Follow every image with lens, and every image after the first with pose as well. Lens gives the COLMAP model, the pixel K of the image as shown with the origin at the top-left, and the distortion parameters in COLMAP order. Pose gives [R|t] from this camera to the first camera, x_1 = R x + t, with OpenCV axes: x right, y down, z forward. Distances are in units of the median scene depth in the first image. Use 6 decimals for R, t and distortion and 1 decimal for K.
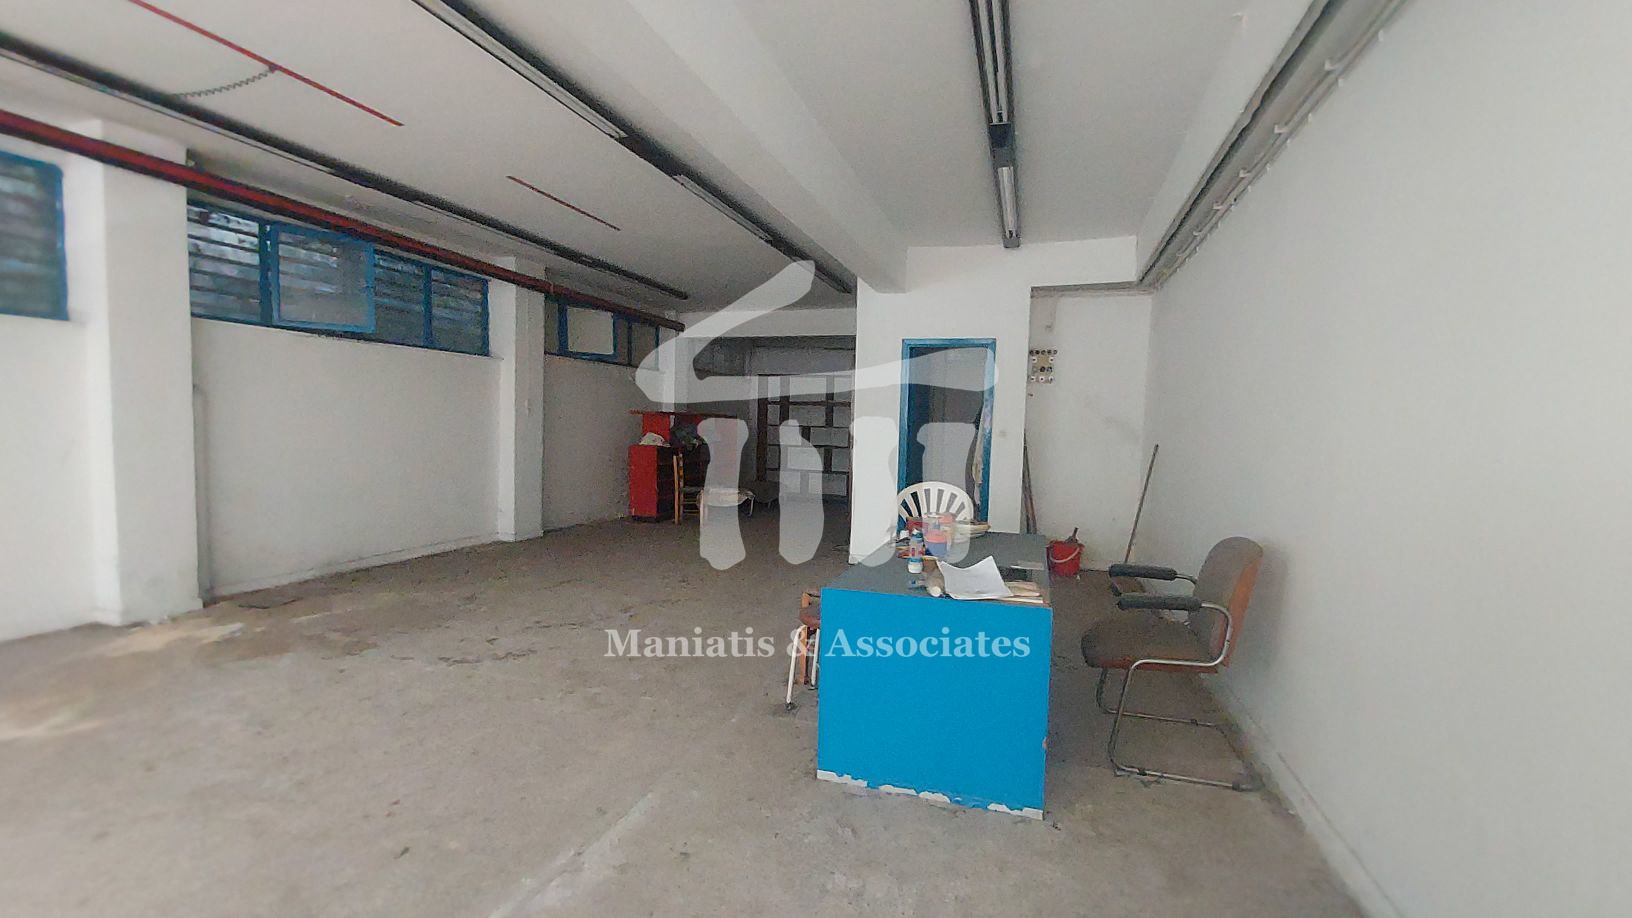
lens RADIAL K [[643.0, 0, 843.2], [0, 643.0, 479.7], [0, 0, 1]] dist [0.000098, -0.005169]
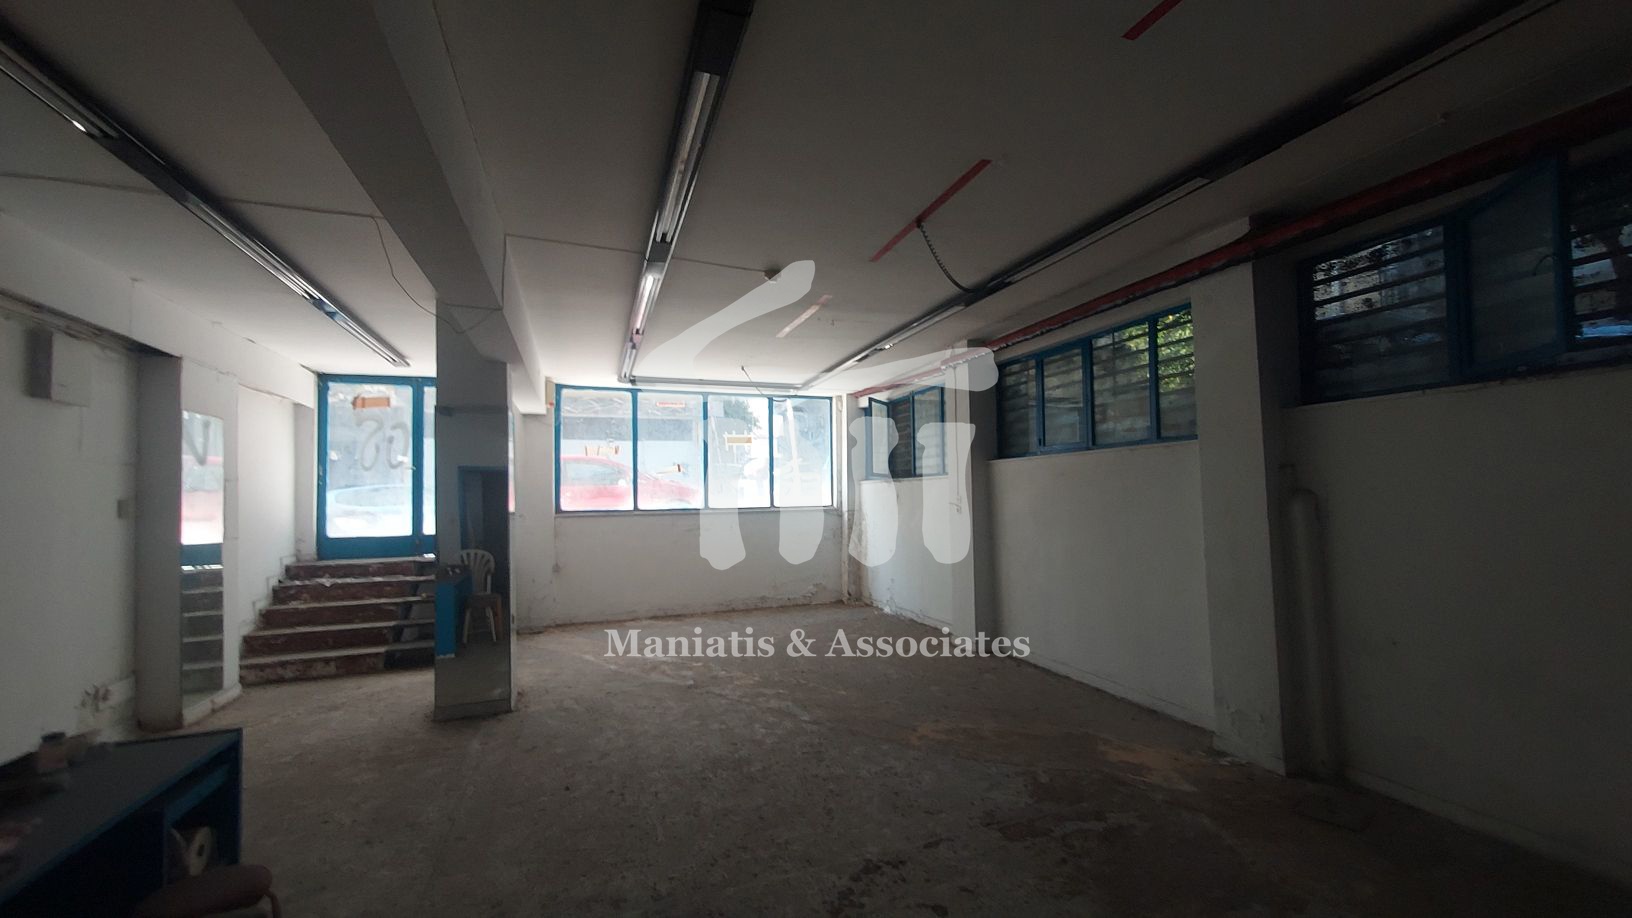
lens RADIAL K [[655.1, 0, 846.6], [0, 655.1, 474.6], [0, 0, 1]] dist [-0.001744, -0.001008]
pose [[-0.787049, -0.030040, -0.616158, -0.078160], [-0.051016, 0.998562, 0.016481, -0.157286], [0.614777, 0.044405, -0.787450, 1.329778]]
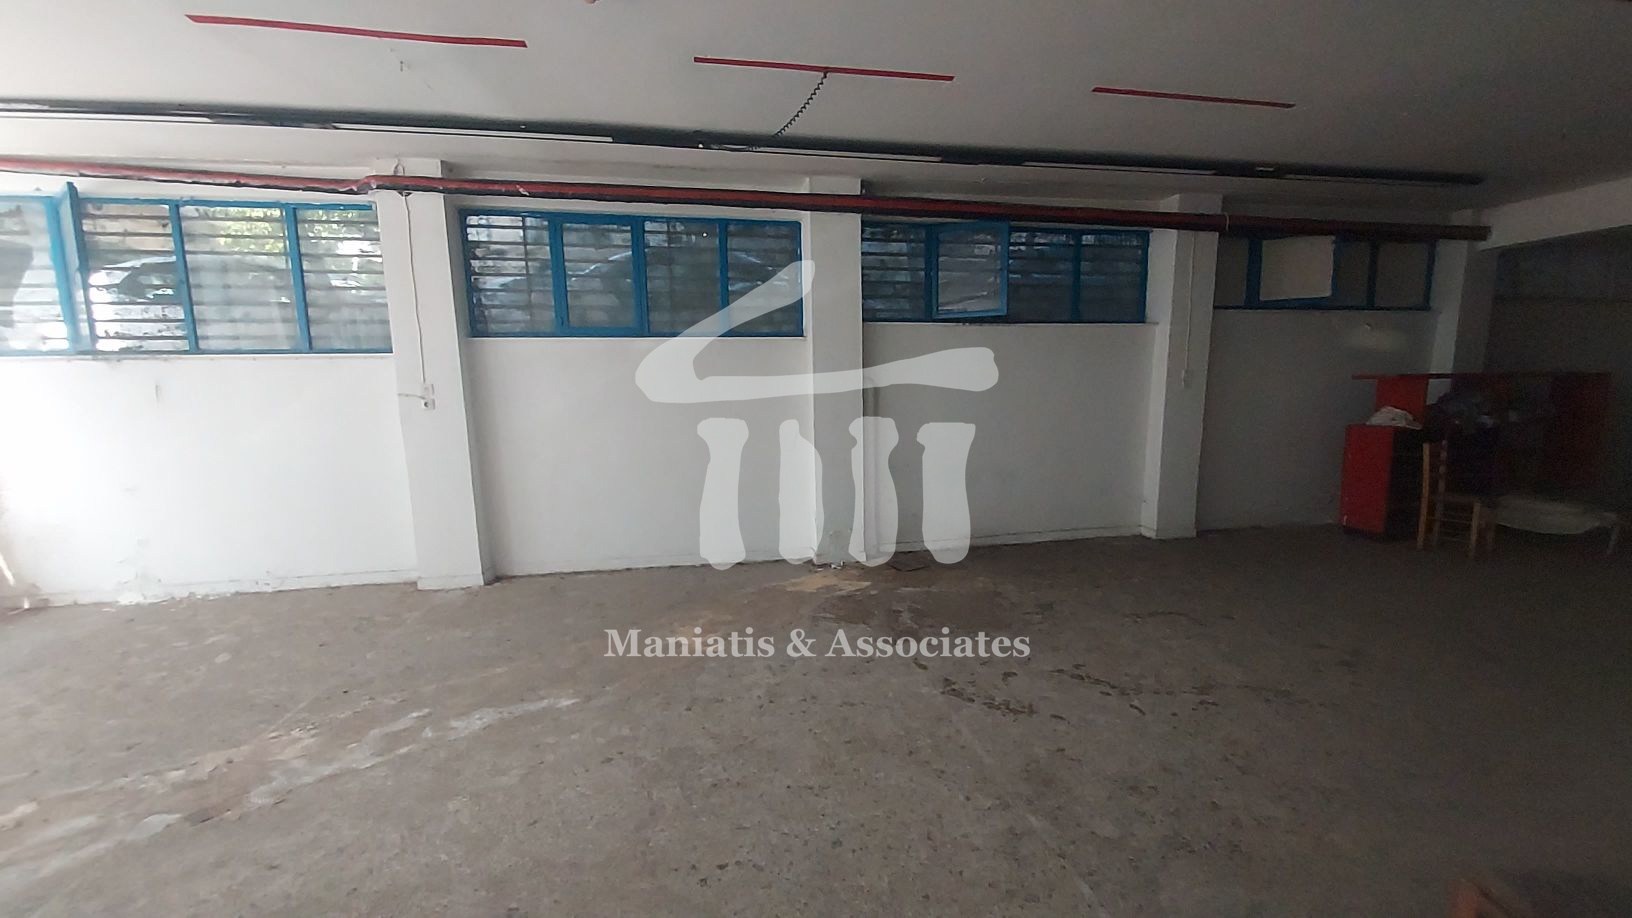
lens RADIAL K [[643.7, 0, 844.0], [0, 643.7, 482.7], [0, 0, 1]] dist [0.002479, -0.003902]
pose [[0.469874, 0.099936, -0.877058, 0.060030], [-0.044848, 0.994990, 0.089347, -0.061031], [0.881593, -0.002647, 0.472002, 0.387989]]
